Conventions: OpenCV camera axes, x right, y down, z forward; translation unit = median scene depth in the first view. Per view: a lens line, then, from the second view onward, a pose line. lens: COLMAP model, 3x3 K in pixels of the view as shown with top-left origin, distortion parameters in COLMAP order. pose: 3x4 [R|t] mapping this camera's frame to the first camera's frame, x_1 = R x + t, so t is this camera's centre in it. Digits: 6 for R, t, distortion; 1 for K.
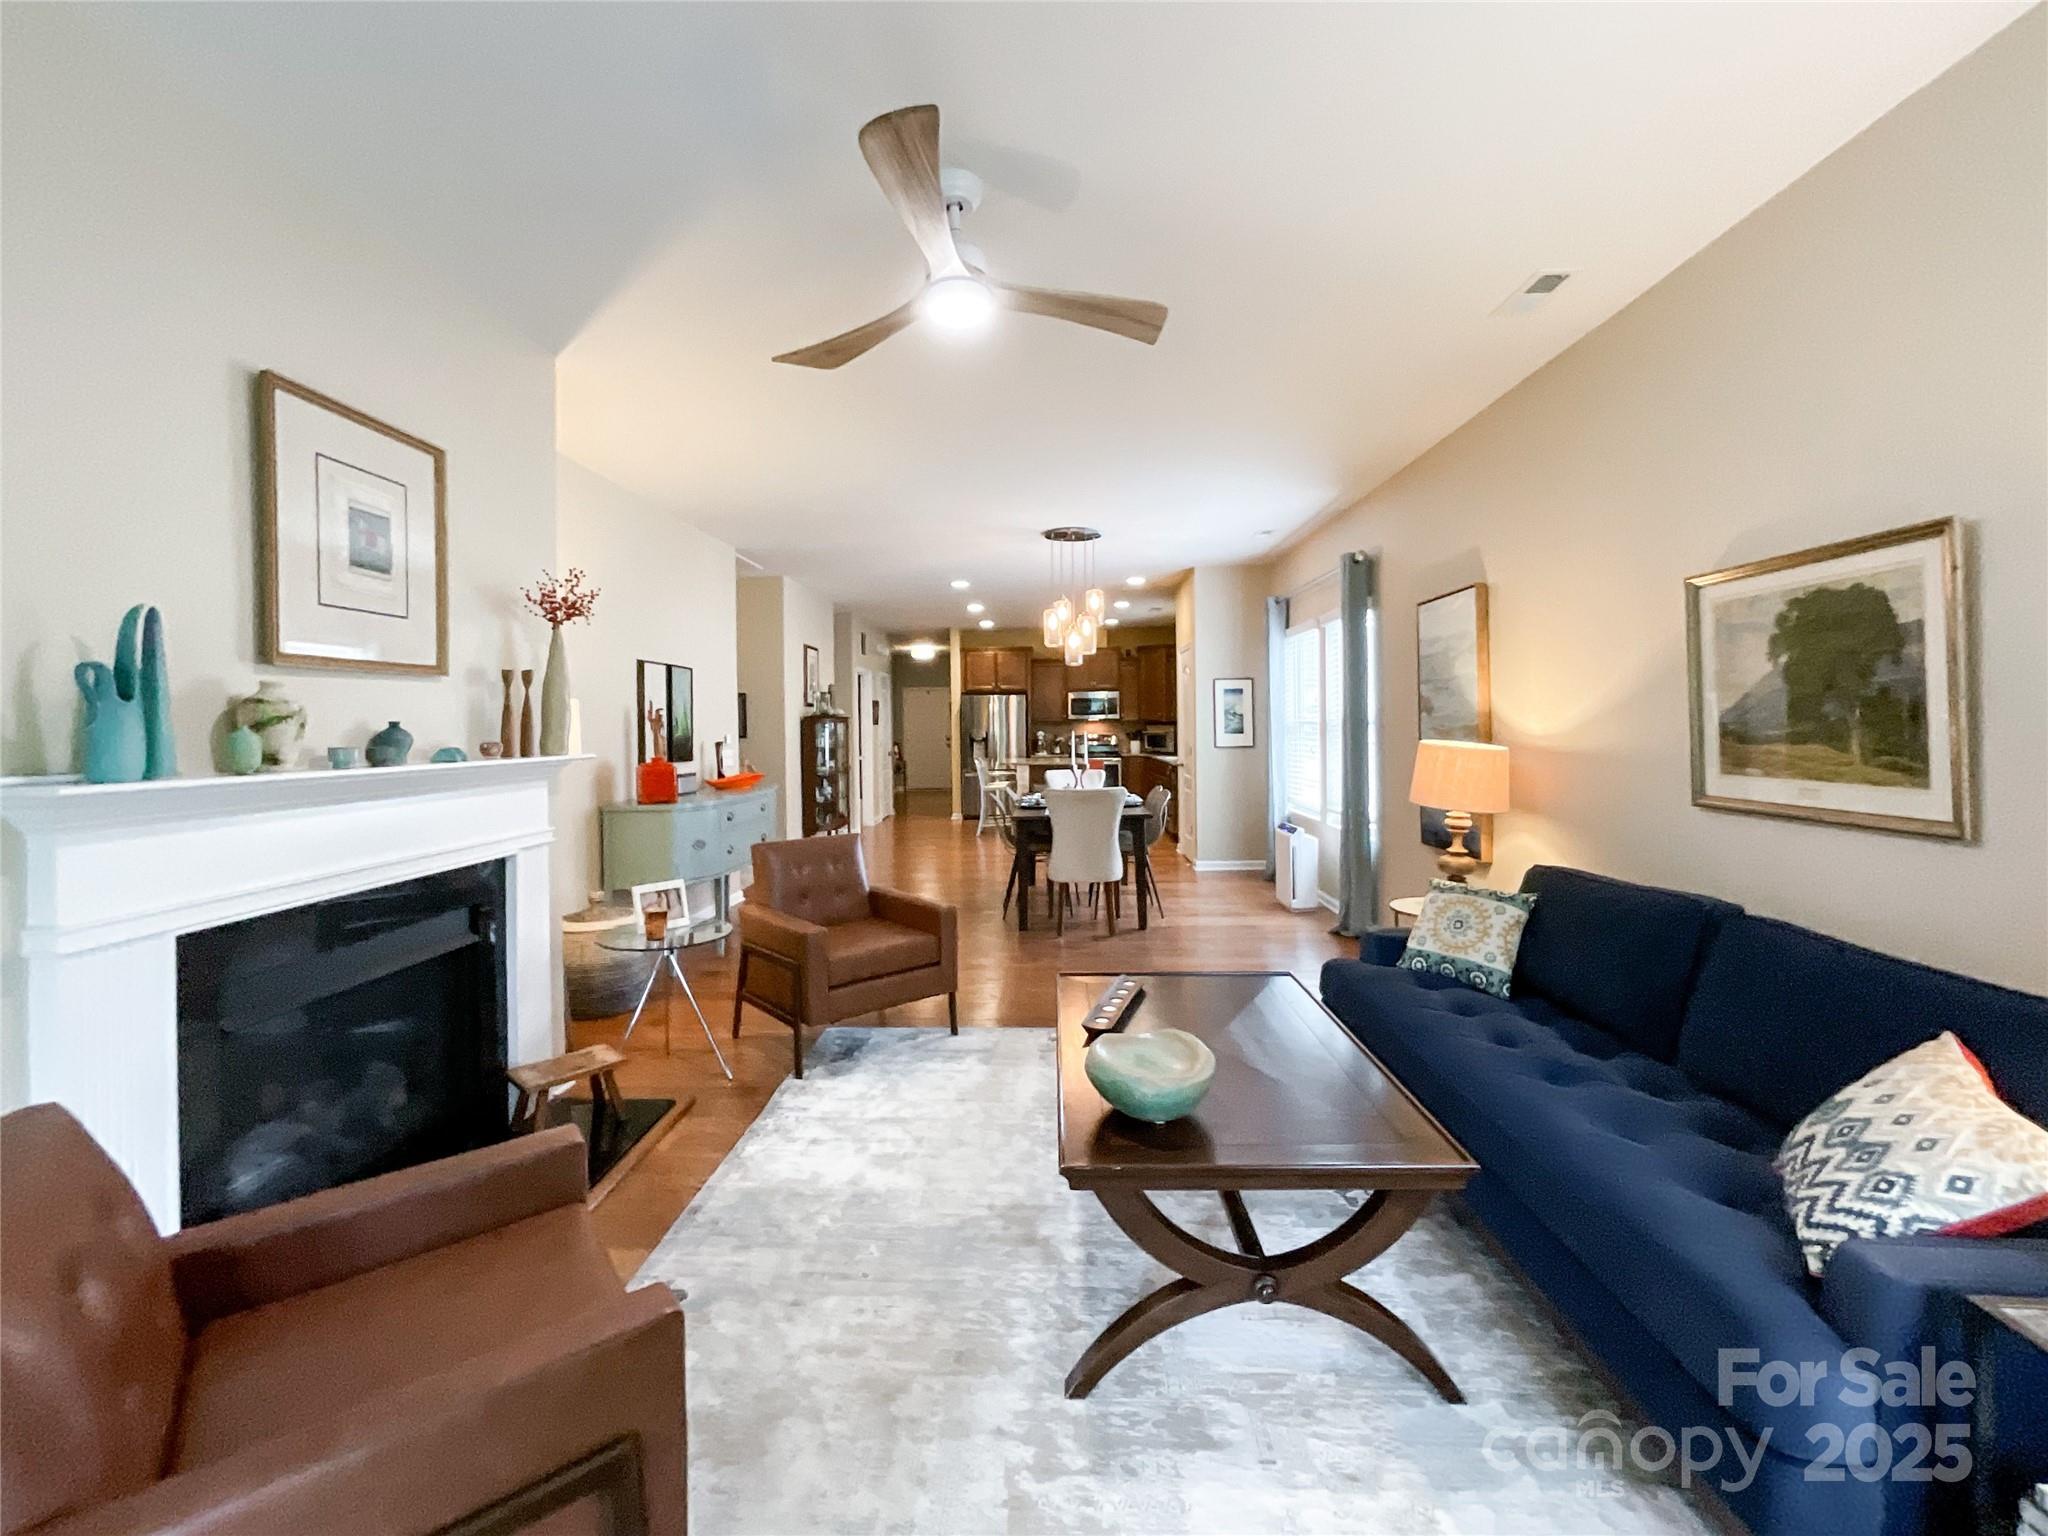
lens RADIAL K [[855.1, 0, 1022.1], [0, 855.1, 726.9], [0, 0, 1]] dist [-0.010842, 0.000549]
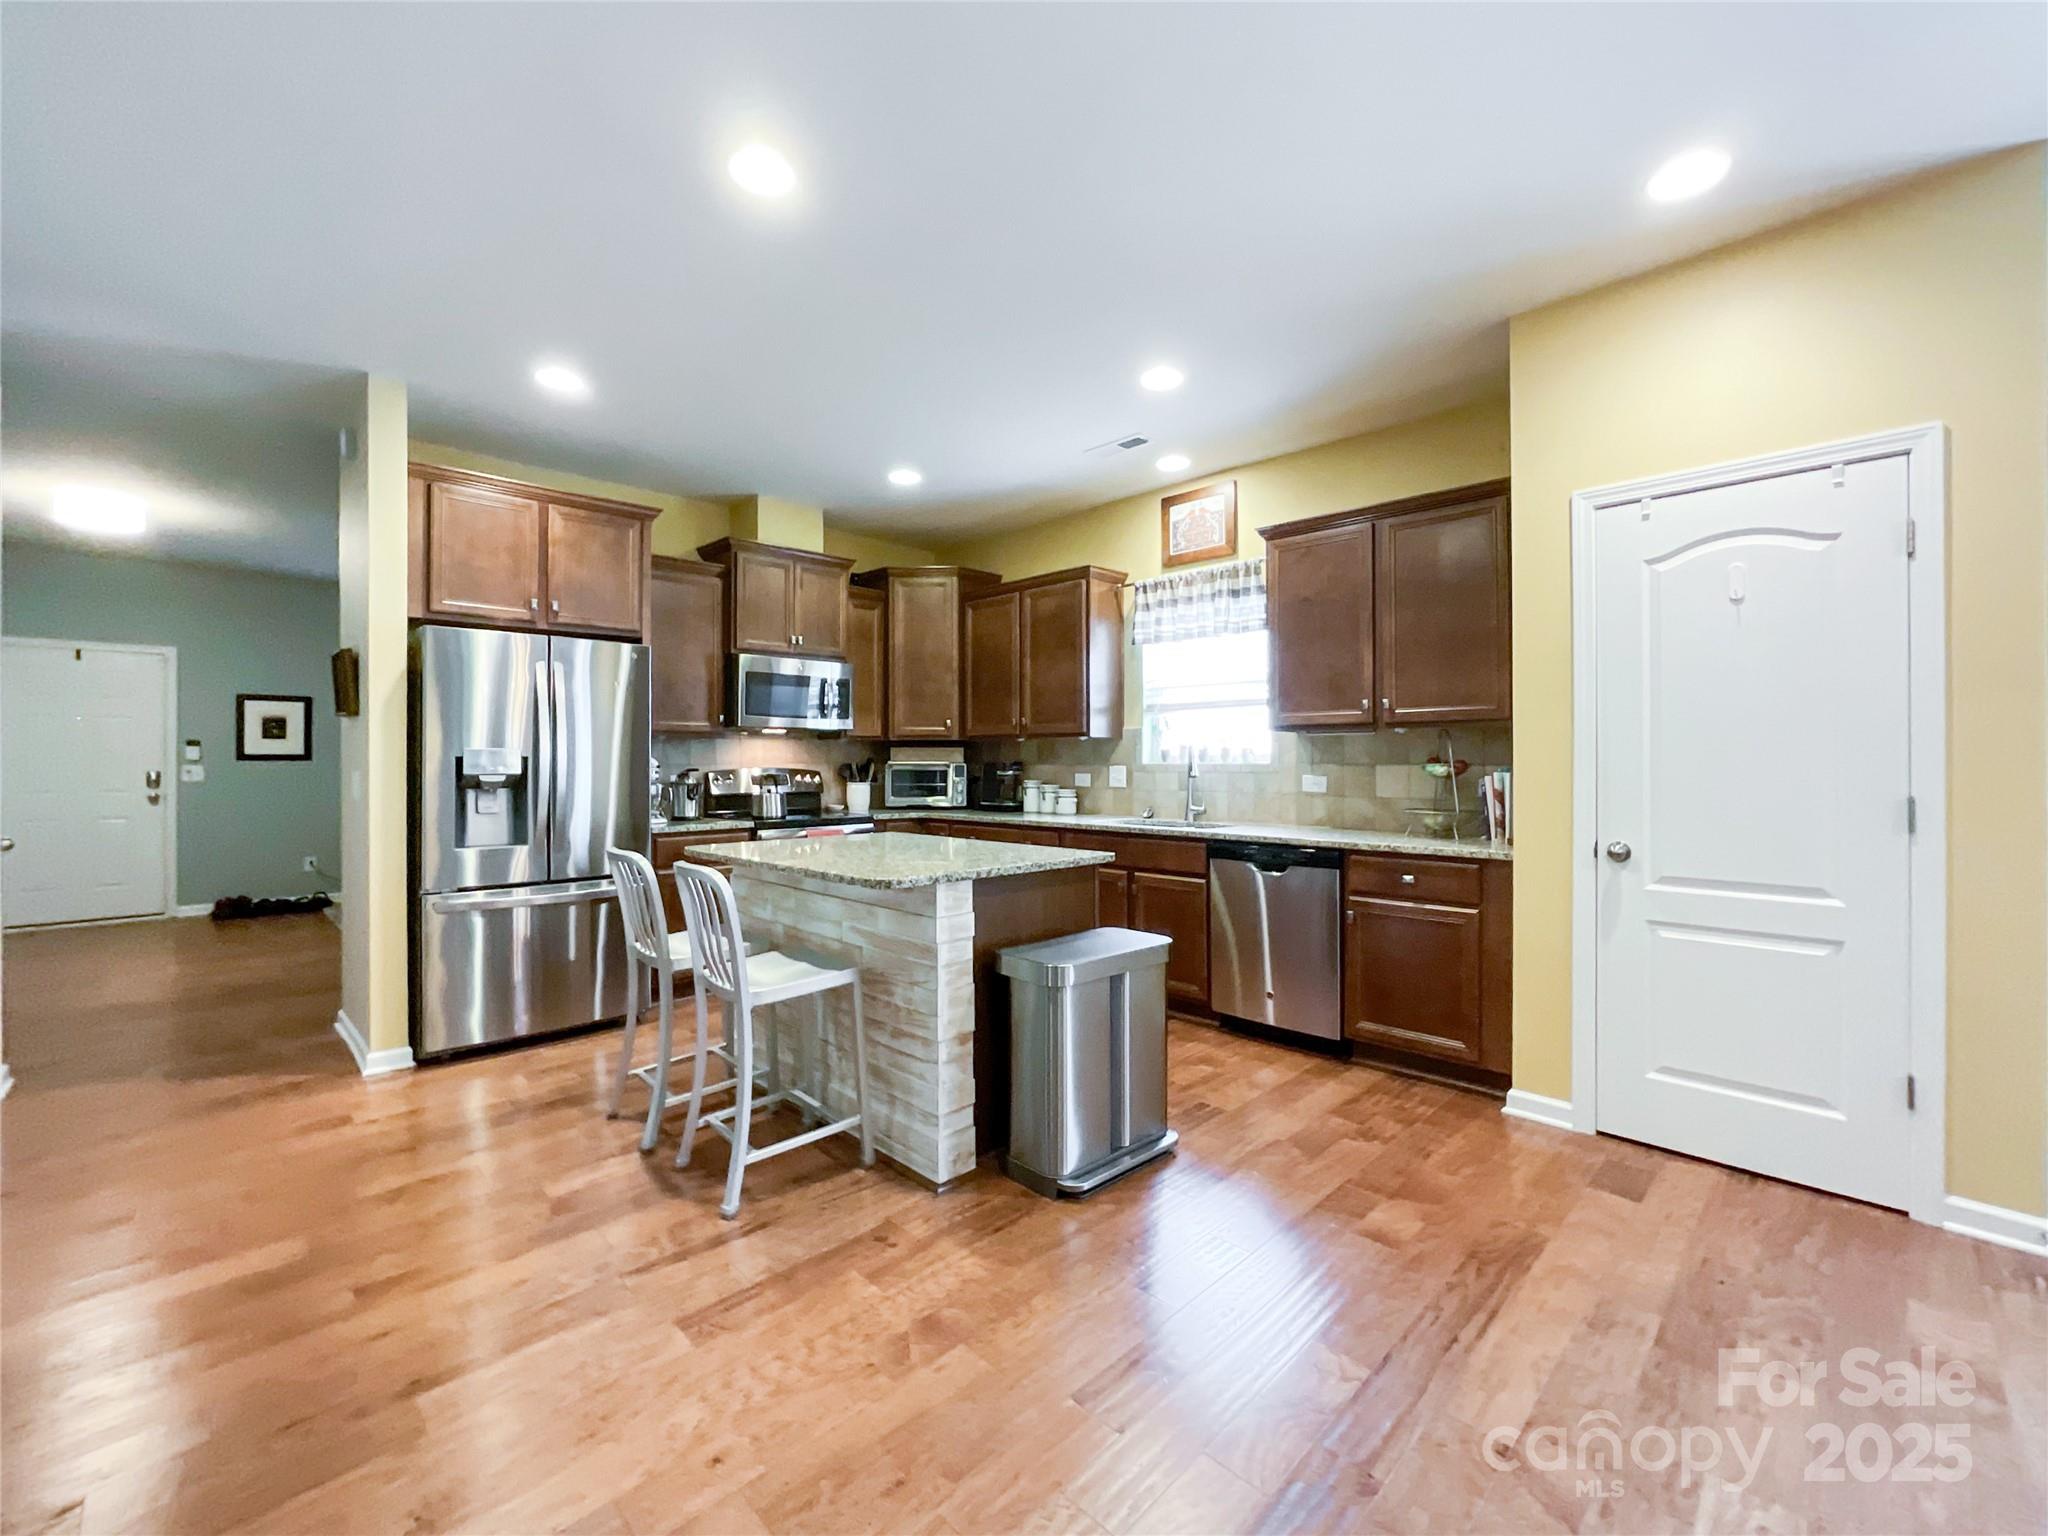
lens RADIAL K [[855.9, 0, 1015.4], [0, 855.9, 760.2], [0, 0, 1]] dist [-0.011437, 0.000285]
pose [[0.688051, 0.013388, 0.725539, -0.620681], [-0.006581, 0.999904, -0.012210, 0.045013], [-0.725633, 0.003626, 0.688072, 2.998367]]
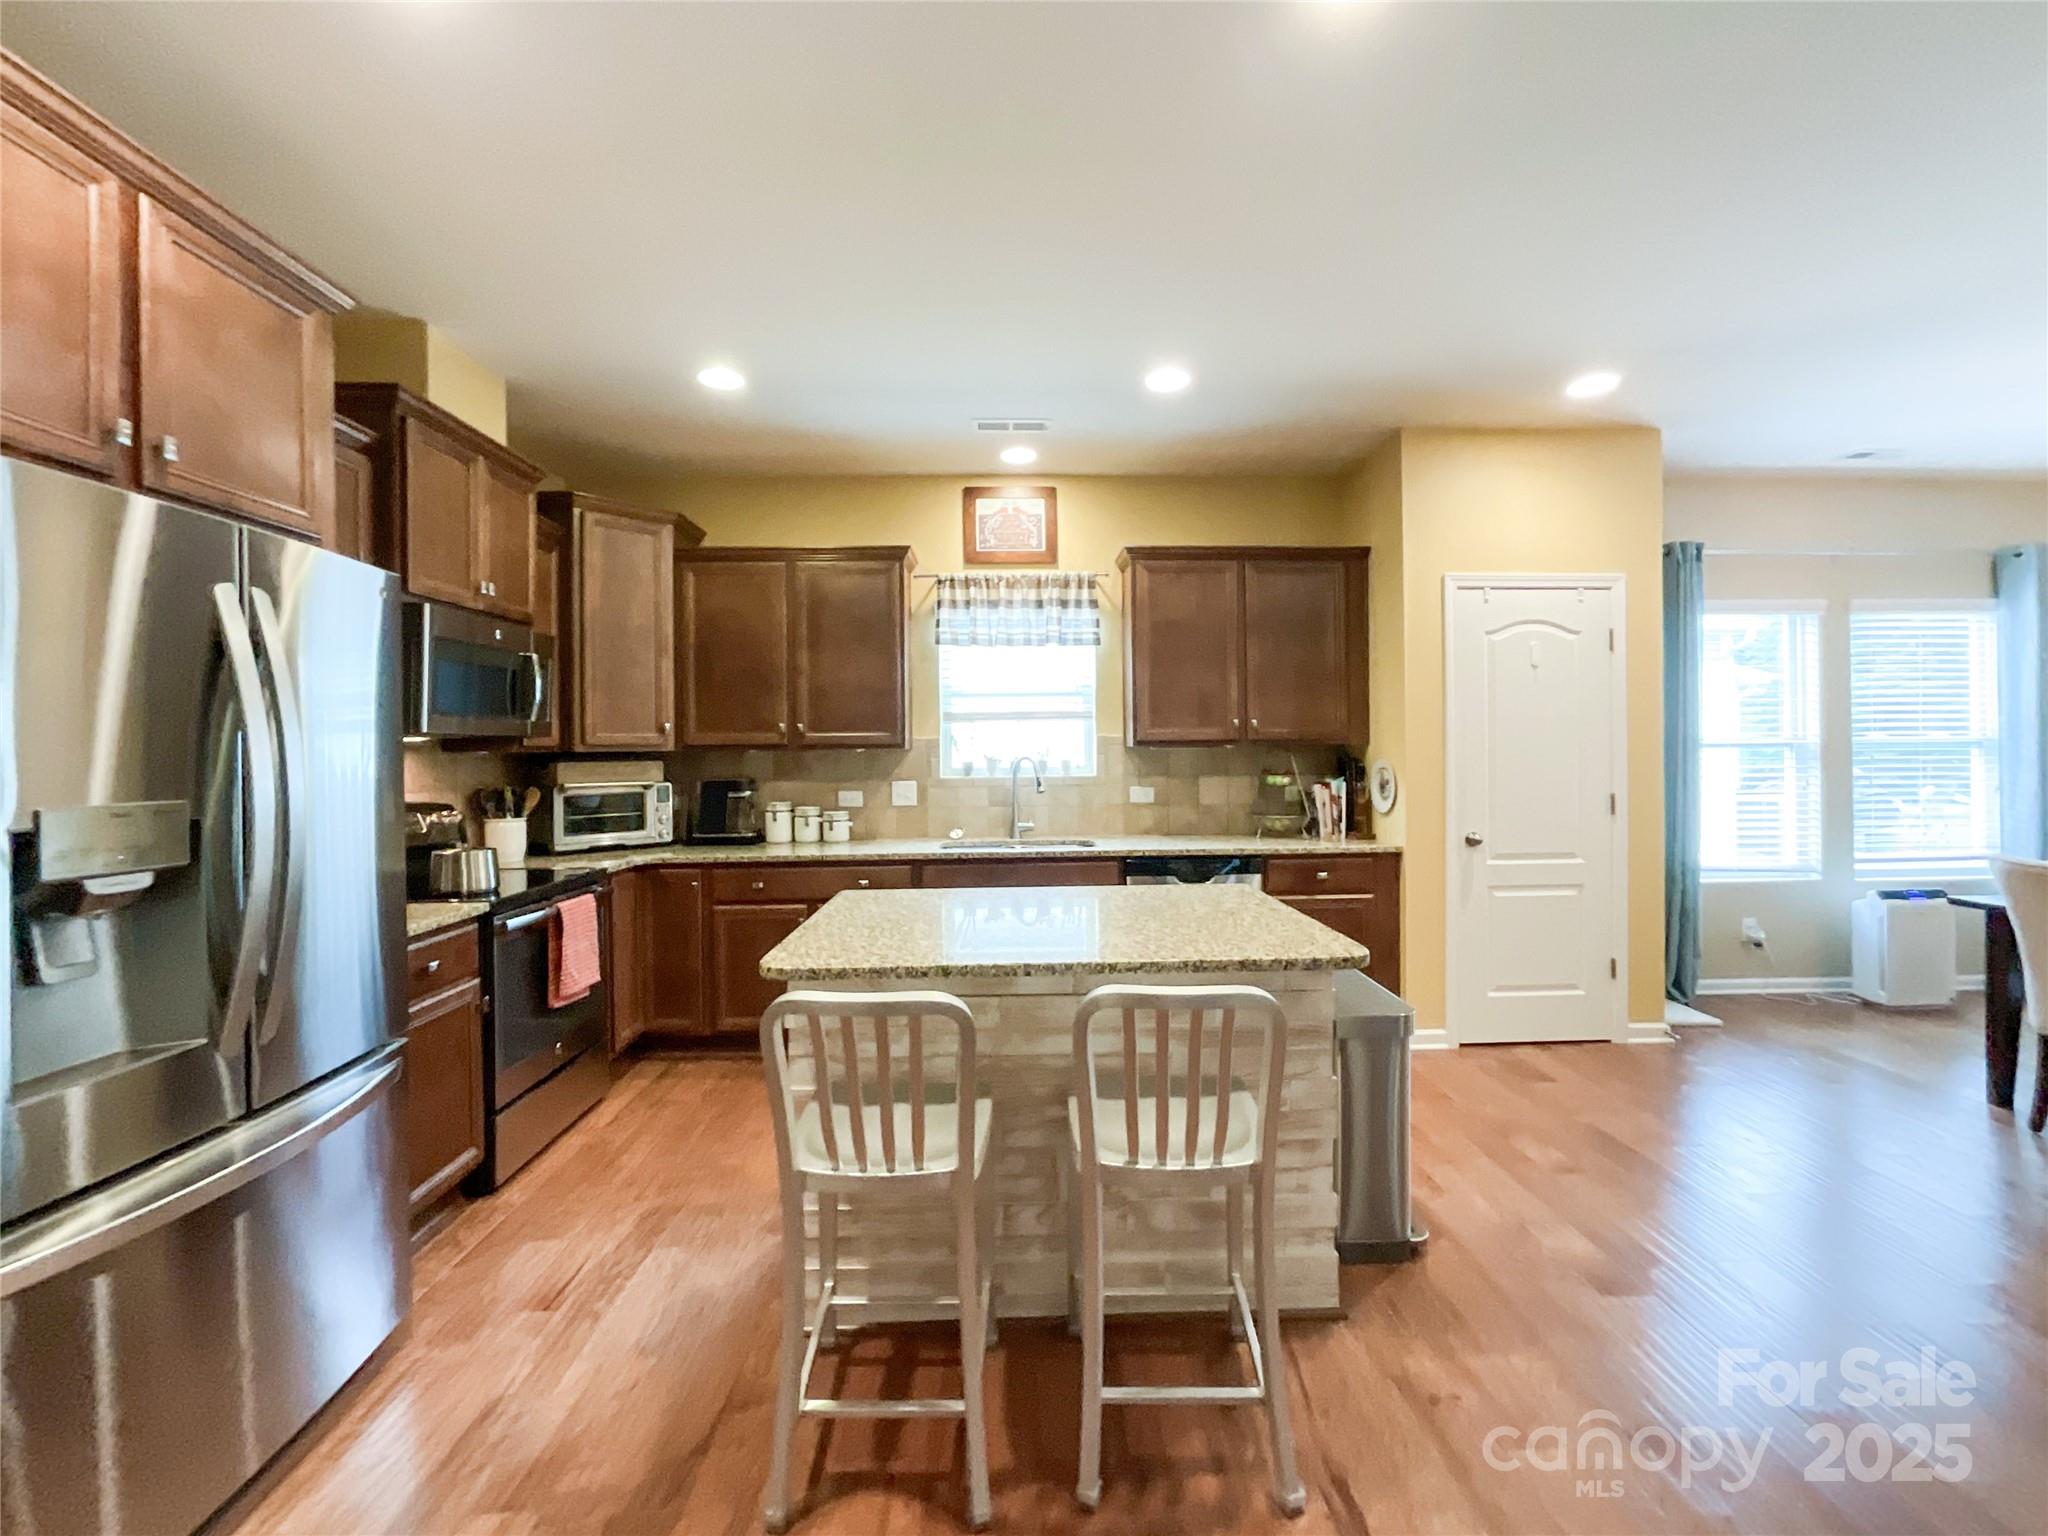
lens RADIAL K [[849.0, 0, 1026.0], [0, 849.0, 758.2], [0, 0, 1]] dist [-0.014830, 0.000709]
pose [[-0.067801, 0.005976, 0.997681, -0.733050], [0.013653, 0.999894, -0.005061, 0.001150], [-0.997605, 0.013278, -0.067875, 3.985231]]
